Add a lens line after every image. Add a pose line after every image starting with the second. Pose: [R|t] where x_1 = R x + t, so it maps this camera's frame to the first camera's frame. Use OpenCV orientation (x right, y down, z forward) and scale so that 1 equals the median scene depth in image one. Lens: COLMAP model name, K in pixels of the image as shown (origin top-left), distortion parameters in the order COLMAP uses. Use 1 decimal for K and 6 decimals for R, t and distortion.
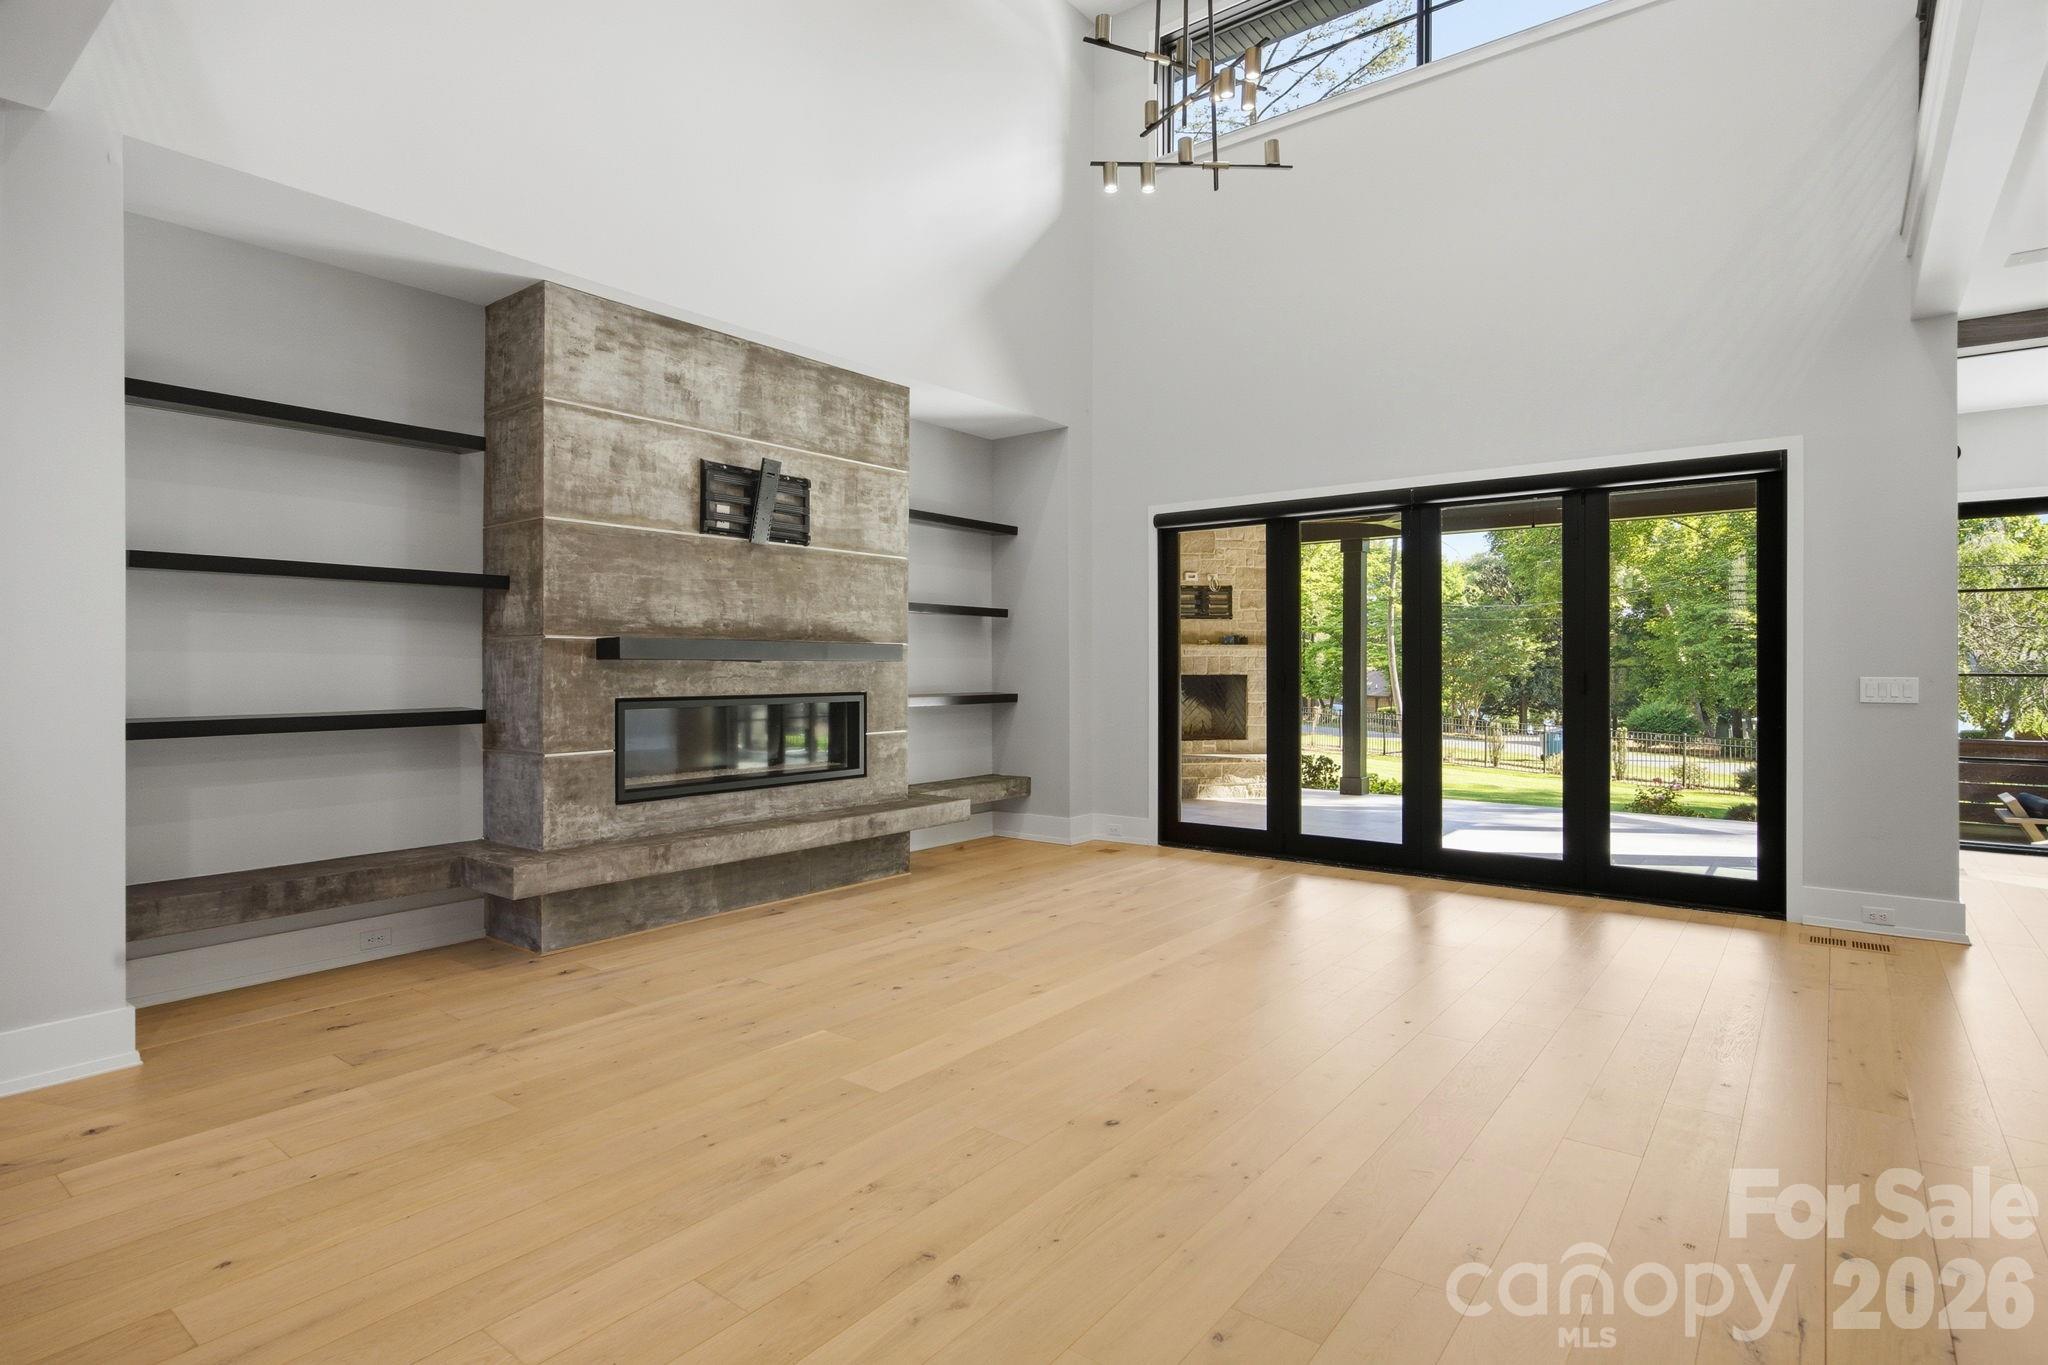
lens RADIAL K [[1040.4, 0, 1015.5], [0, 1040.4, 675.6], [0, 0, 1]] dist [-0.010177, -0.000835]
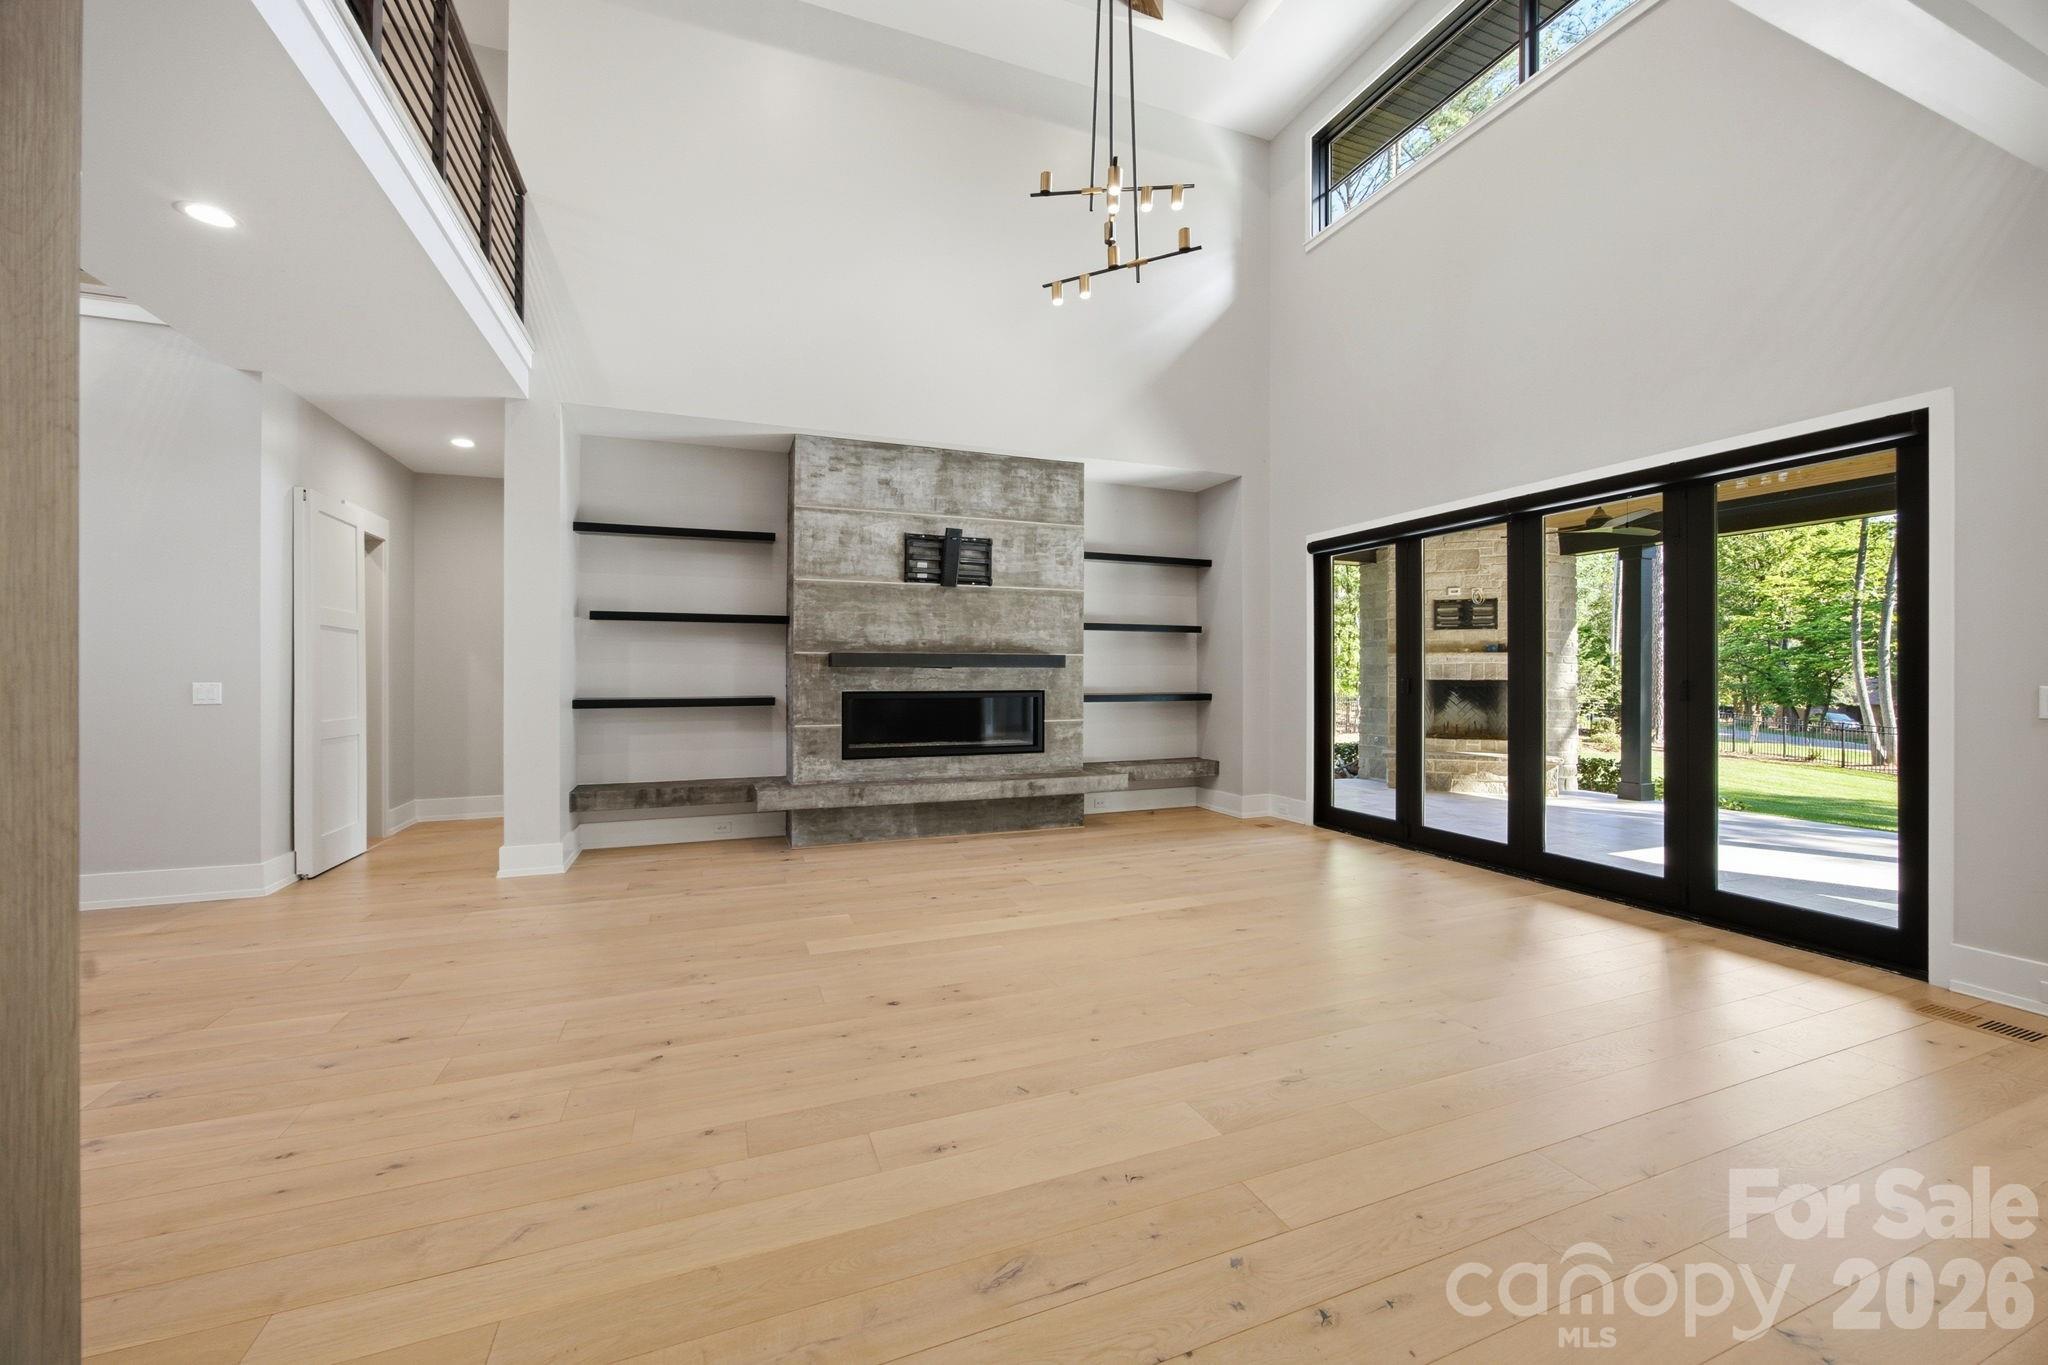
lens RADIAL K [[794.3, 0, 1020.6], [0, 794.3, 674.1], [0, 0, 1]] dist [-0.023050, 0.001798]
pose [[0.860775, 0.002846, -0.508978, 0.416932], [-0.006203, 0.999969, -0.004900, -0.000061], [0.508949, 0.007376, 0.860765, 0.099338]]
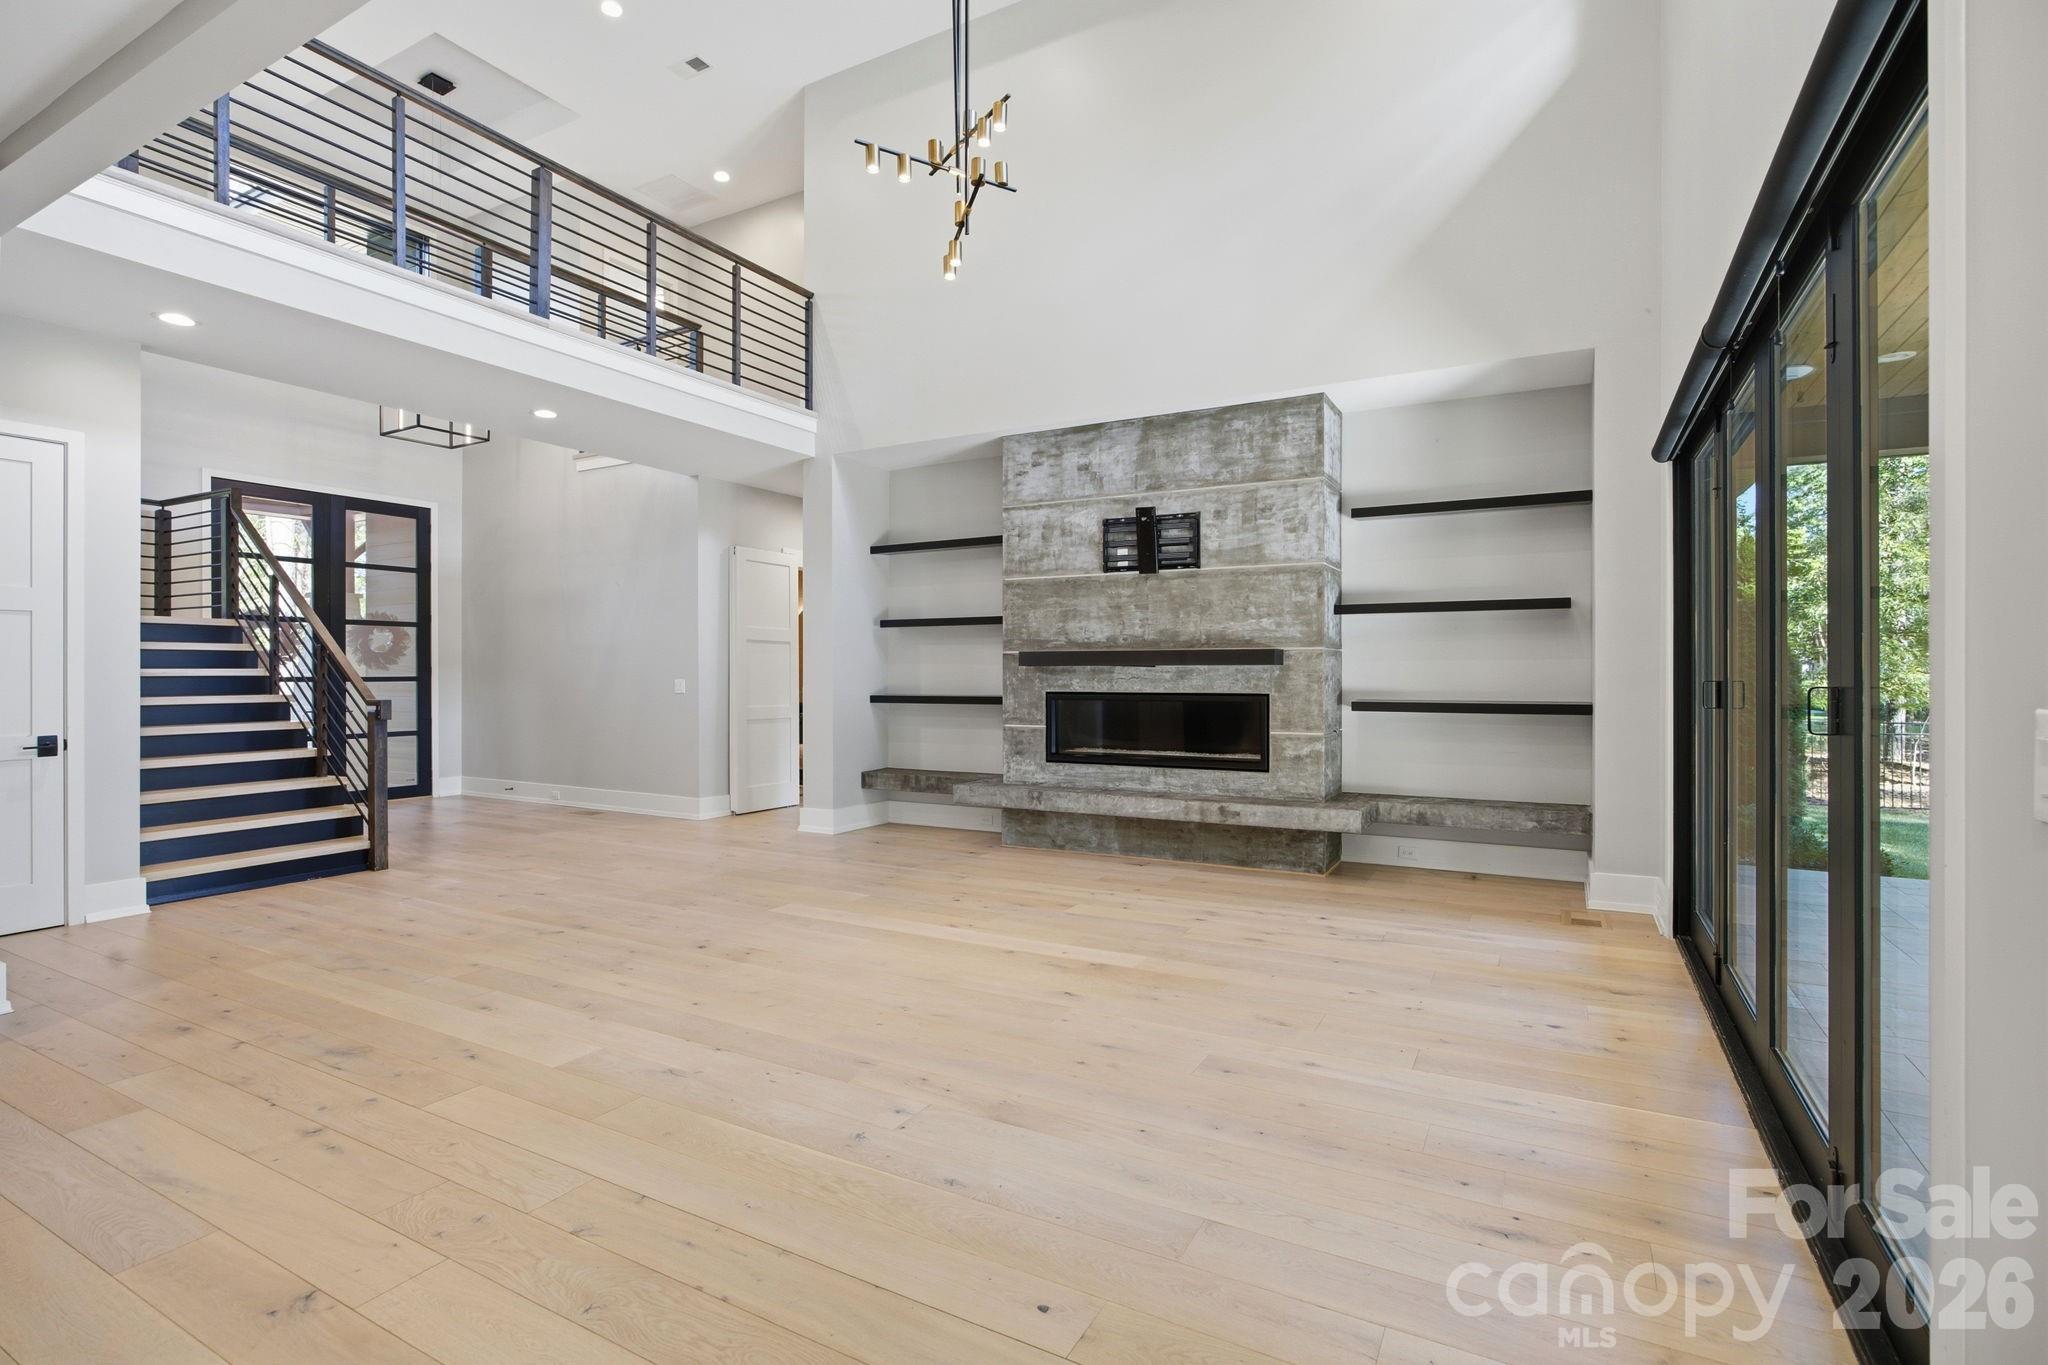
lens RADIAL K [[947.9, 0, 1042.1], [0, 947.9, 680.2], [0, 0, 1]] dist [-0.031960, 0.002057]
pose [[0.182071, 0.007354, -0.983258, 0.896552], [-0.008839, 0.999944, 0.005842, -0.002267], [0.983246, 0.007627, 0.182125, 0.682038]]
